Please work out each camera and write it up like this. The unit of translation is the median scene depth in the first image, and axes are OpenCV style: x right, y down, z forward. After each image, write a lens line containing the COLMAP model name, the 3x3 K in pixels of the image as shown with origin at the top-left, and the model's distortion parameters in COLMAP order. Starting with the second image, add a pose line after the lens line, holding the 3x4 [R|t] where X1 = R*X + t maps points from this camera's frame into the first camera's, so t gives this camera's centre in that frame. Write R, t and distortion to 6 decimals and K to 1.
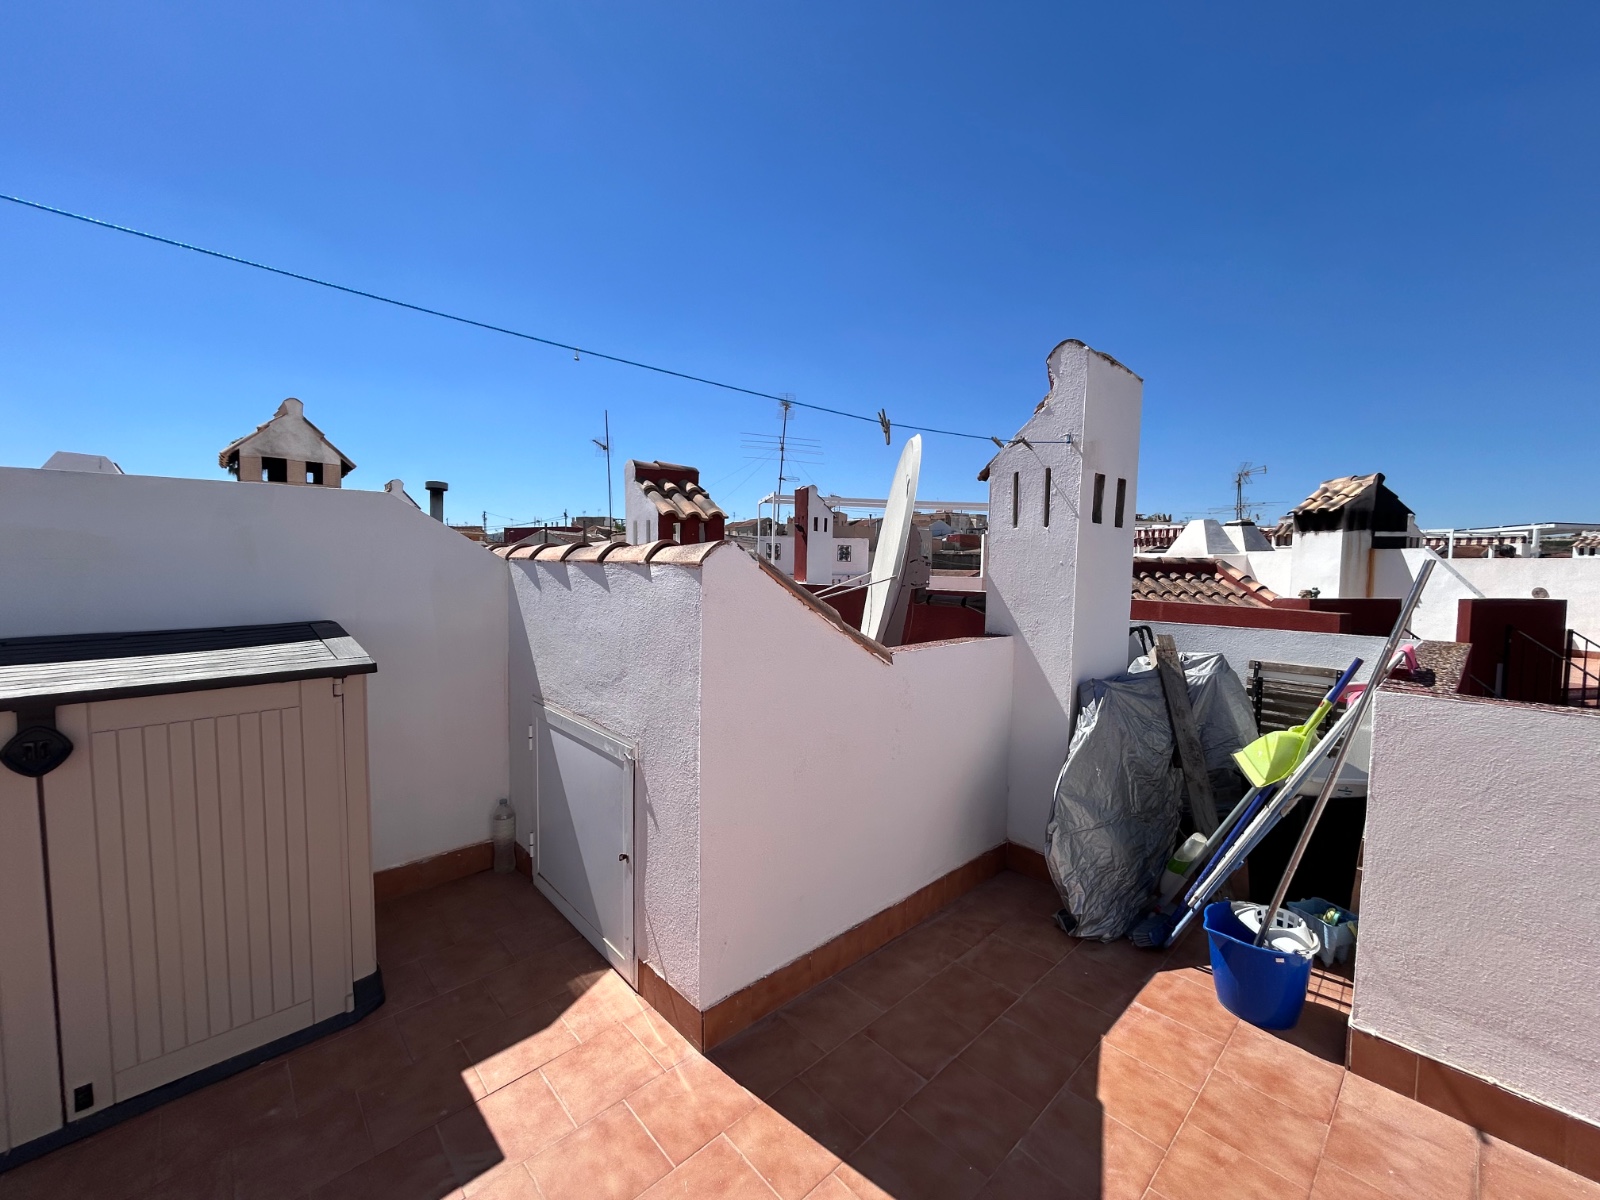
lens RADIAL K [[637.6, 0, 802.1], [0, 637.6, 602.7], [0, 0, 1]] dist [-0.002631, -0.000552]
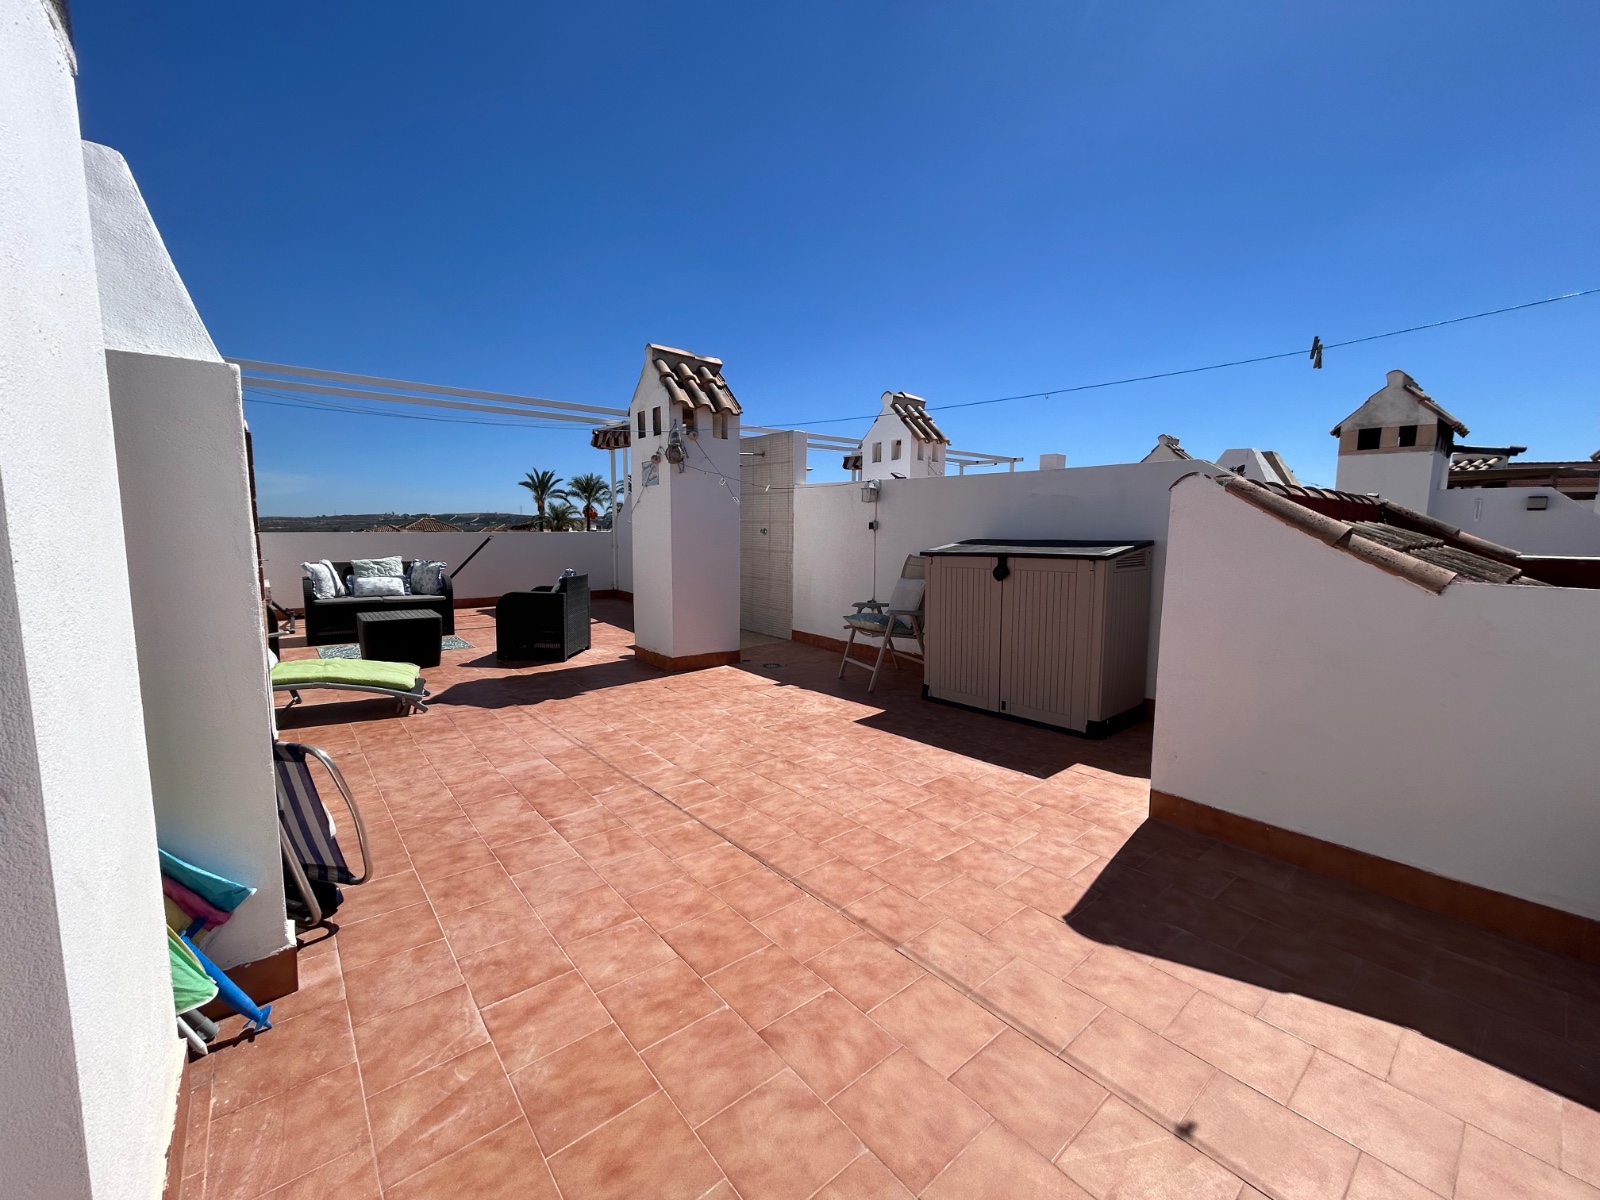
lens RADIAL K [[642.4, 0, 802.9], [0, 642.4, 597.8], [0, 0, 1]] dist [-0.000736, 0.001039]
pose [[-0.052178, 0.099457, -0.993673, 1.289384], [-0.070304, 0.992194, 0.103000, 0.086999], [0.996160, 0.075234, -0.044778, 0.194351]]
